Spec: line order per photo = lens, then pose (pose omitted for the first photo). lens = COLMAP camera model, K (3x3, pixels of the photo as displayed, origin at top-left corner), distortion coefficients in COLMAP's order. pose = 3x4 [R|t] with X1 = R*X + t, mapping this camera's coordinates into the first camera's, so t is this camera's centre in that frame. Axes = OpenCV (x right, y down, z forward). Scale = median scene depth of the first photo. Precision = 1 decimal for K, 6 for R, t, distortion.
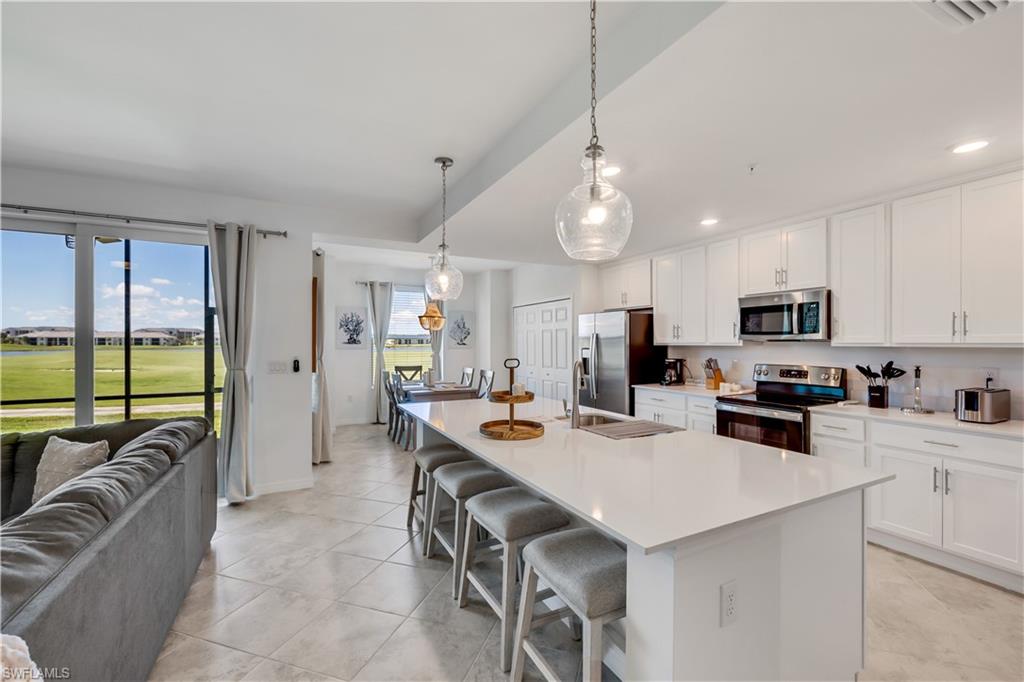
lens RADIAL K [[434.4, 0, 507.8], [0, 434.4, 343.1], [0, 0, 1]] dist [0.000877, -0.000413]
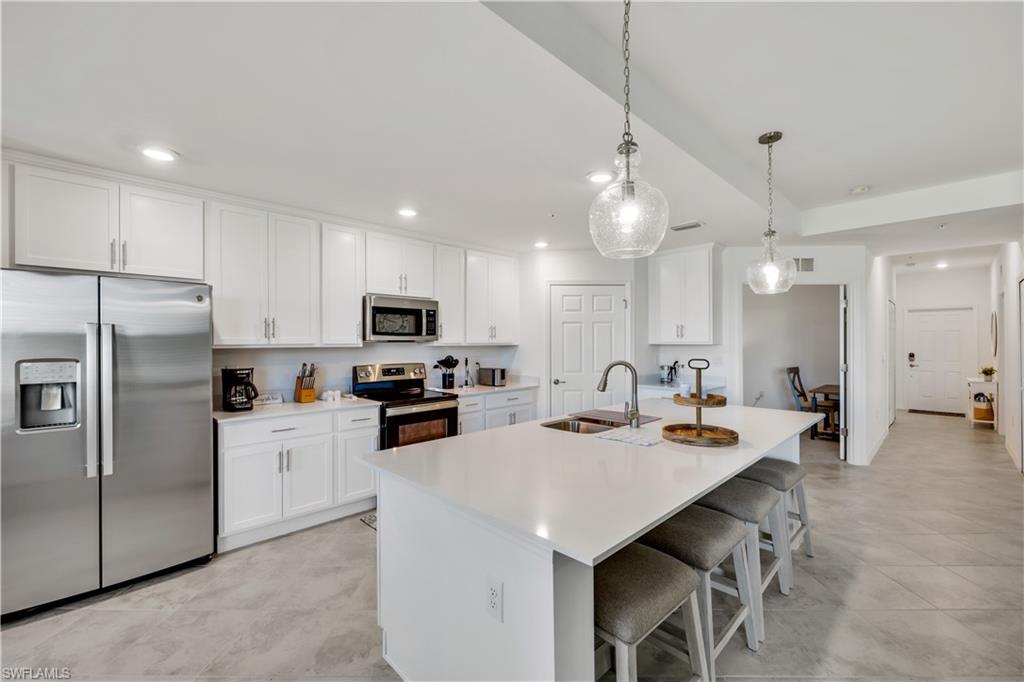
lens RADIAL K [[434.4, 0, 516.5], [0, 434.4, 340.8], [0, 0, 1]] dist [0.000877, -0.000413]
pose [[-0.313836, 0.005033, 0.949464, -0.482028], [0.006967, 0.999971, -0.002998, -0.001913], [-0.949452, 0.005675, -0.313862, 1.059595]]
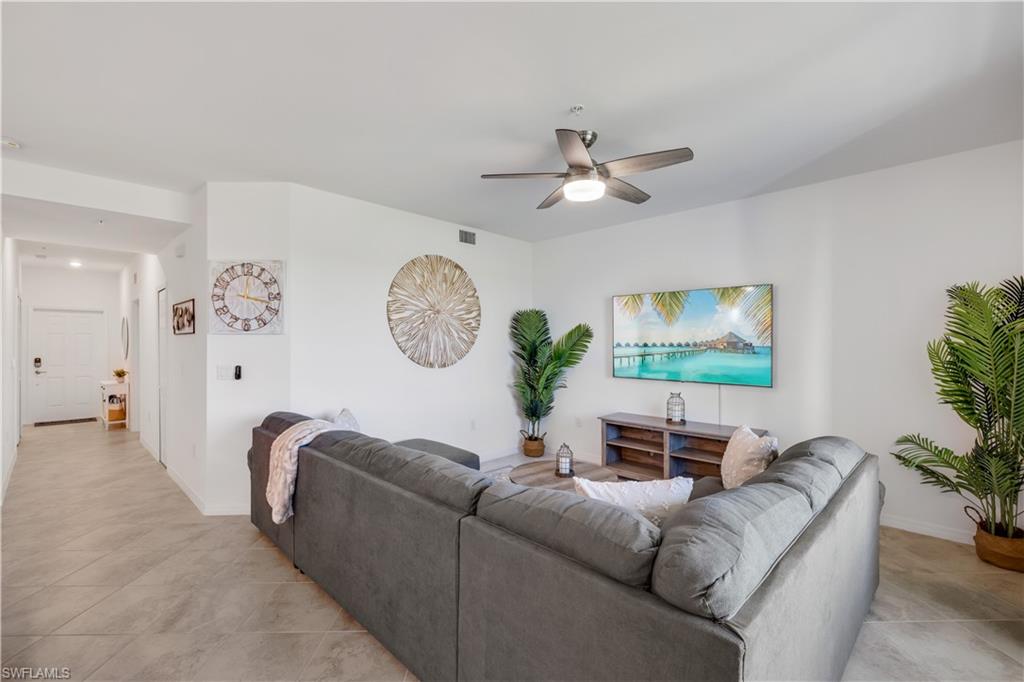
lens RADIAL K [[434.4, 0, 519.7], [0, 434.4, 341.9], [0, 0, 1]] dist [0.000877, -0.000413]
pose [[-0.938431, 0.001038, -0.345466, -0.365383], [0.001024, 0.999999, 0.000222, -0.001399], [0.345466, -0.000145, -0.938431, 1.008648]]
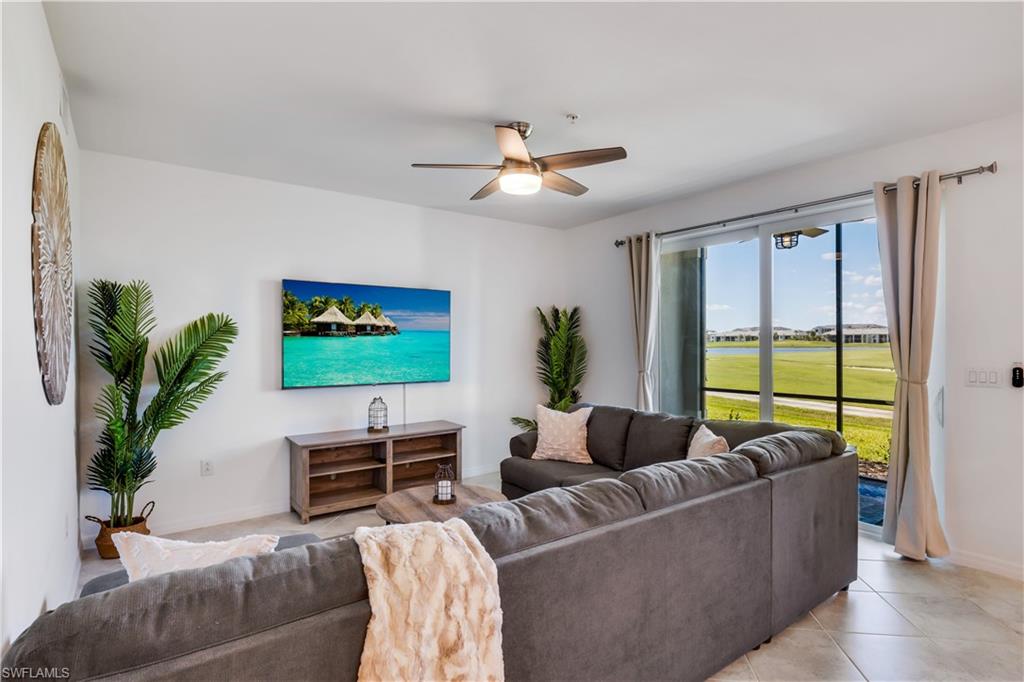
lens RADIAL K [[516.2, 0, 510.2], [0, 516.2, 342.3], [0, 0, 1]] dist [-0.003533, 0.001349]
pose [[0.182157, 0.002362, -0.983267, 0.105922], [0.002211, 0.999994, 0.002812, -0.000876], [0.983267, -0.002686, 0.182150, 0.185976]]
